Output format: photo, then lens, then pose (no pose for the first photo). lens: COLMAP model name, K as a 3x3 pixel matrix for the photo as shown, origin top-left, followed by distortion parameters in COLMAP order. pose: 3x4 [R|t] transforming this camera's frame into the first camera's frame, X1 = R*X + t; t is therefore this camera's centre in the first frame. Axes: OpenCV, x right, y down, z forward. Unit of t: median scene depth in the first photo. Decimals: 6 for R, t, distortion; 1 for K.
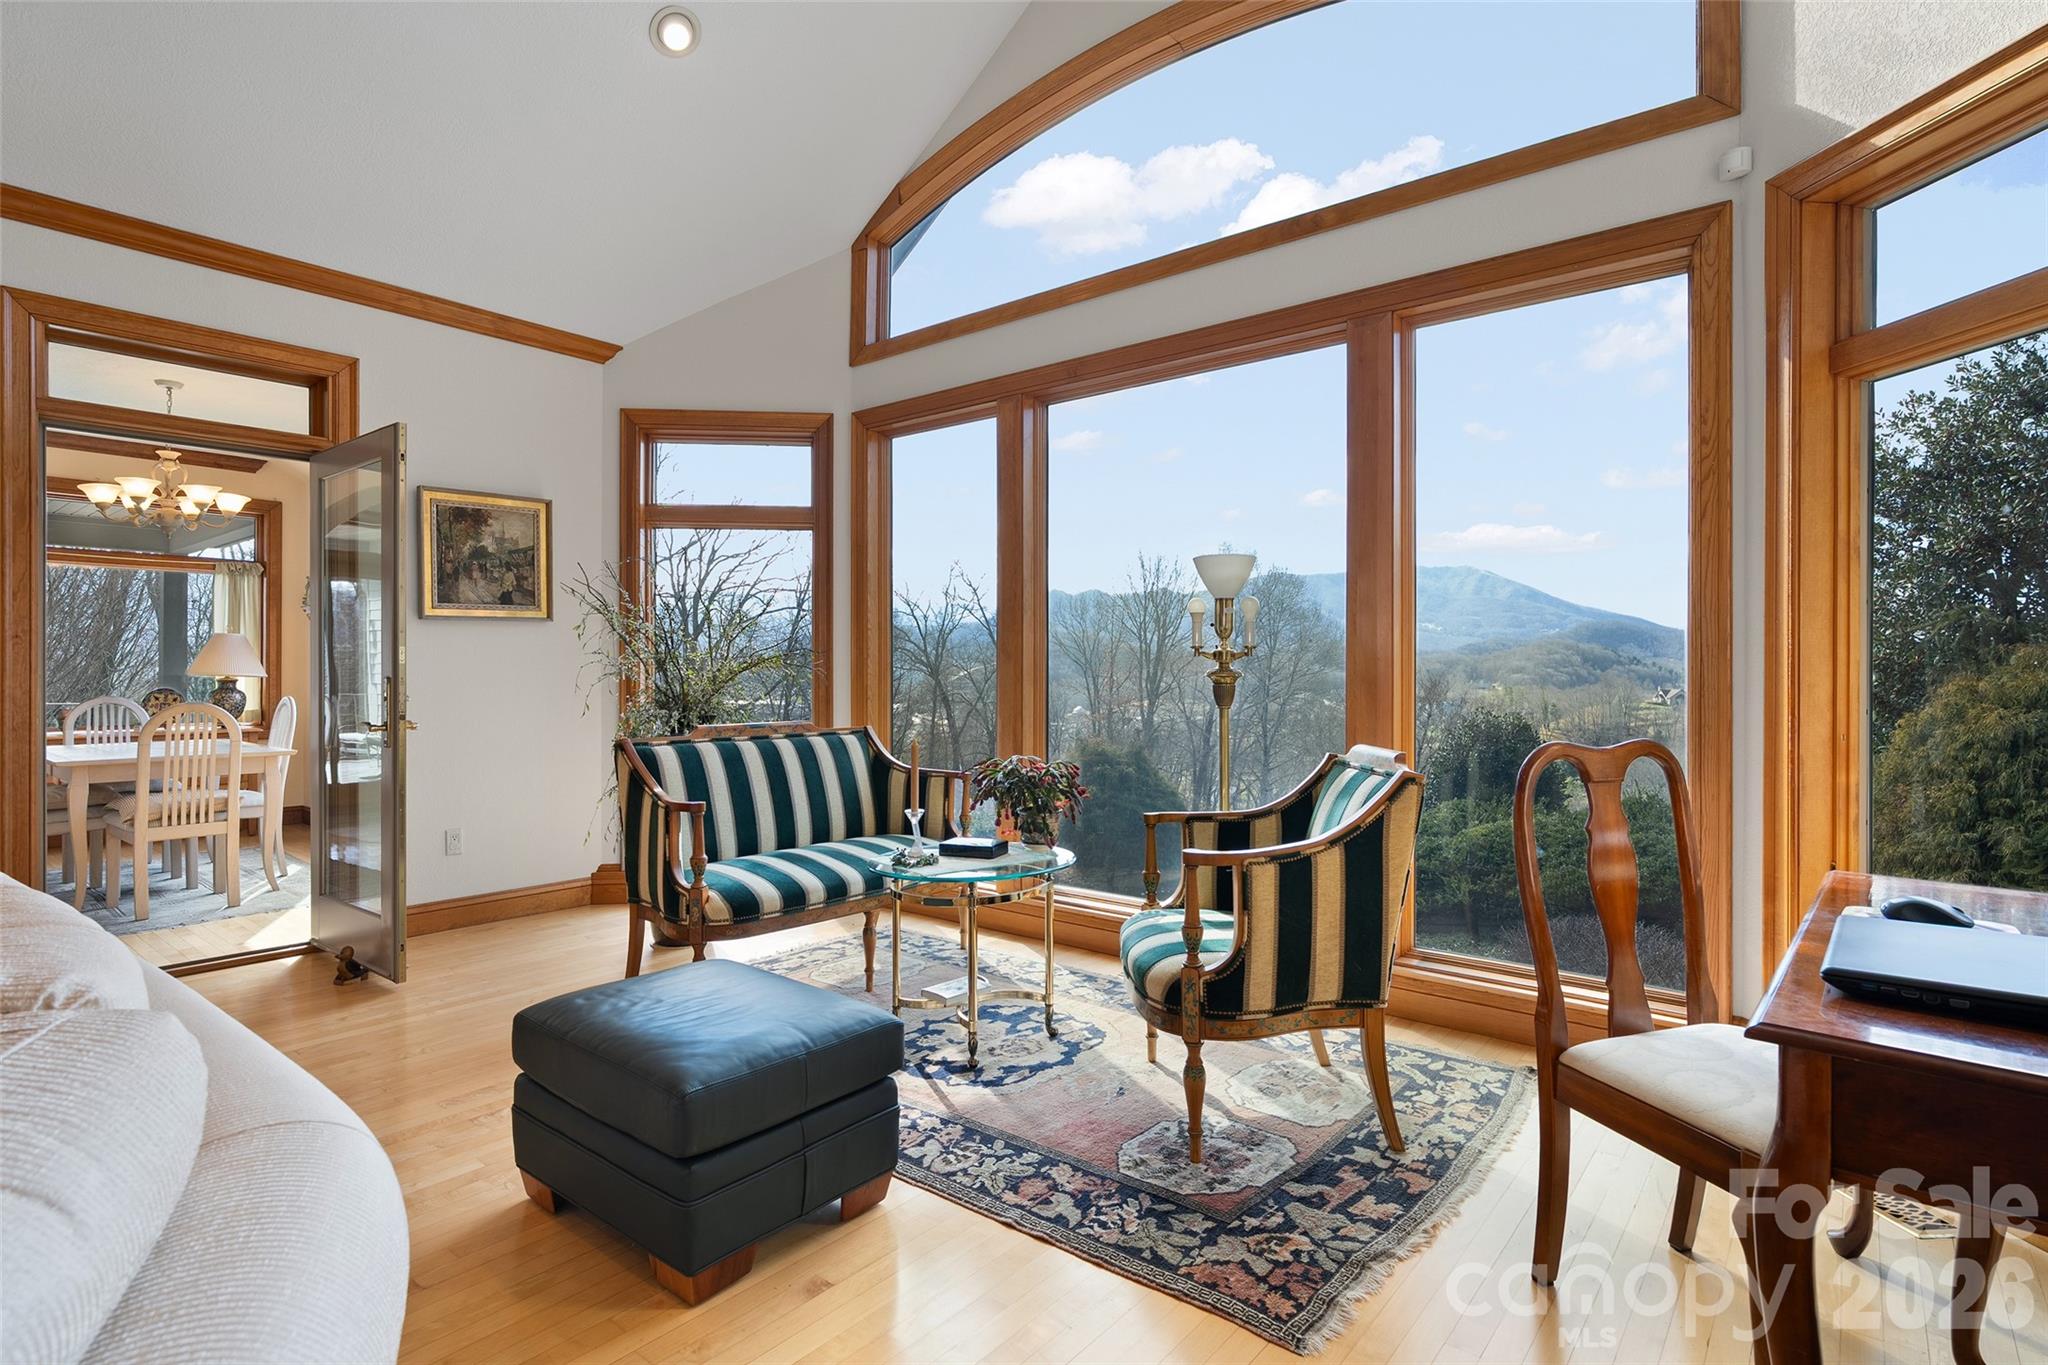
lens RADIAL K [[1041.7, 0, 984.1], [0, 1041.7, 674.7], [0, 0, 1]] dist [0.004637, -0.001531]
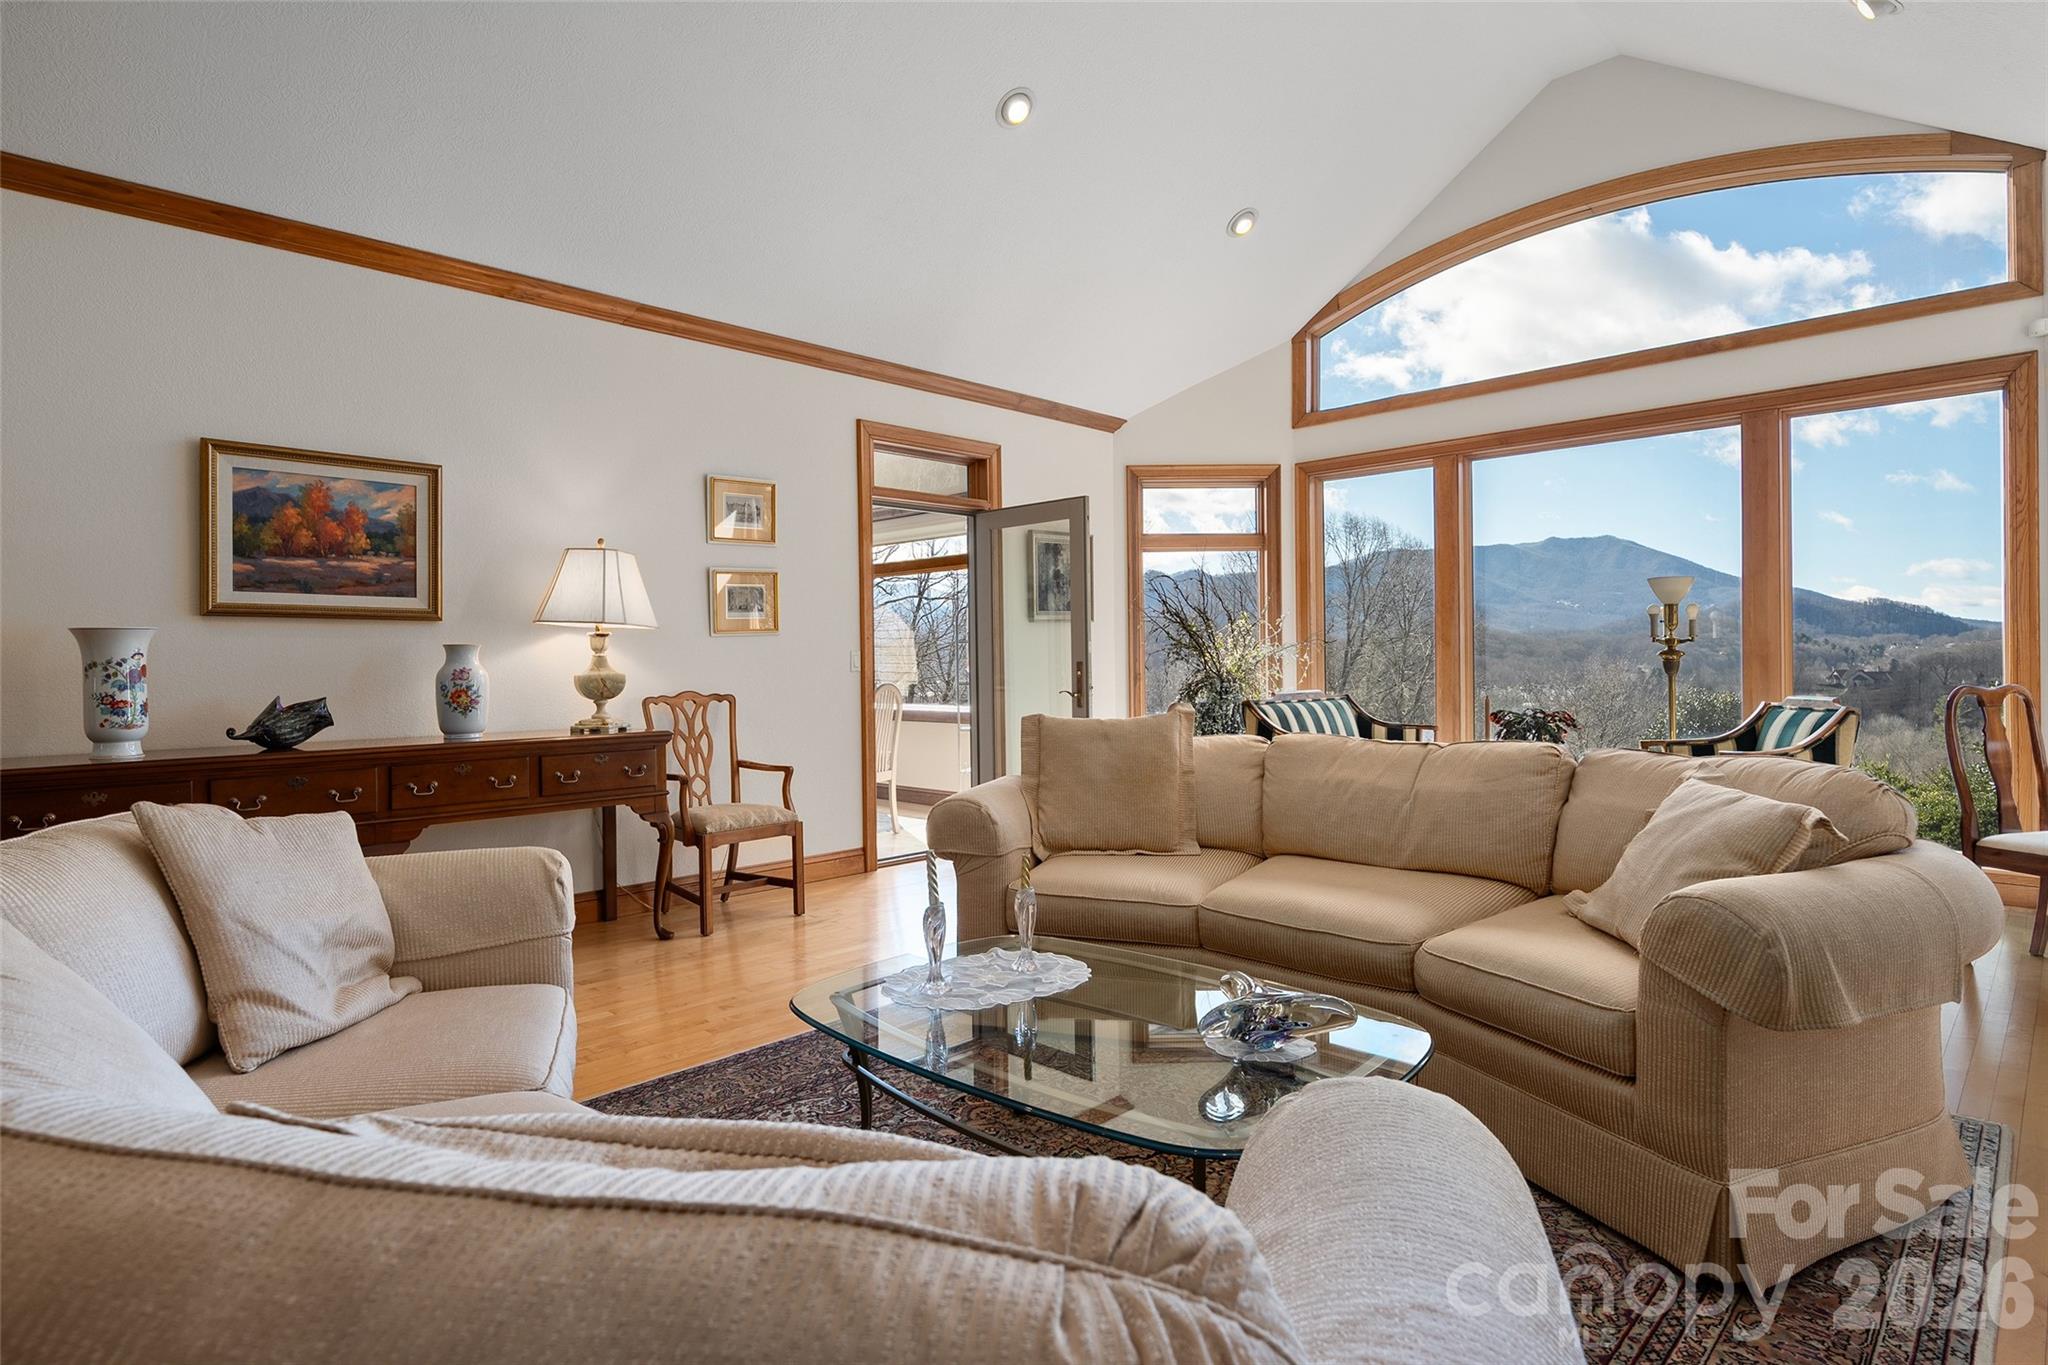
lens RADIAL K [[1041.7, 0, 1020.8], [0, 1041.7, 667.1], [0, 0, 1]] dist [0.004637, -0.001531]
pose [[0.996183, -0.008949, -0.086825, -0.433257], [0.009510, 0.999936, 0.006058, 0.001464], [0.086766, -0.006860, 0.996205, -0.451390]]
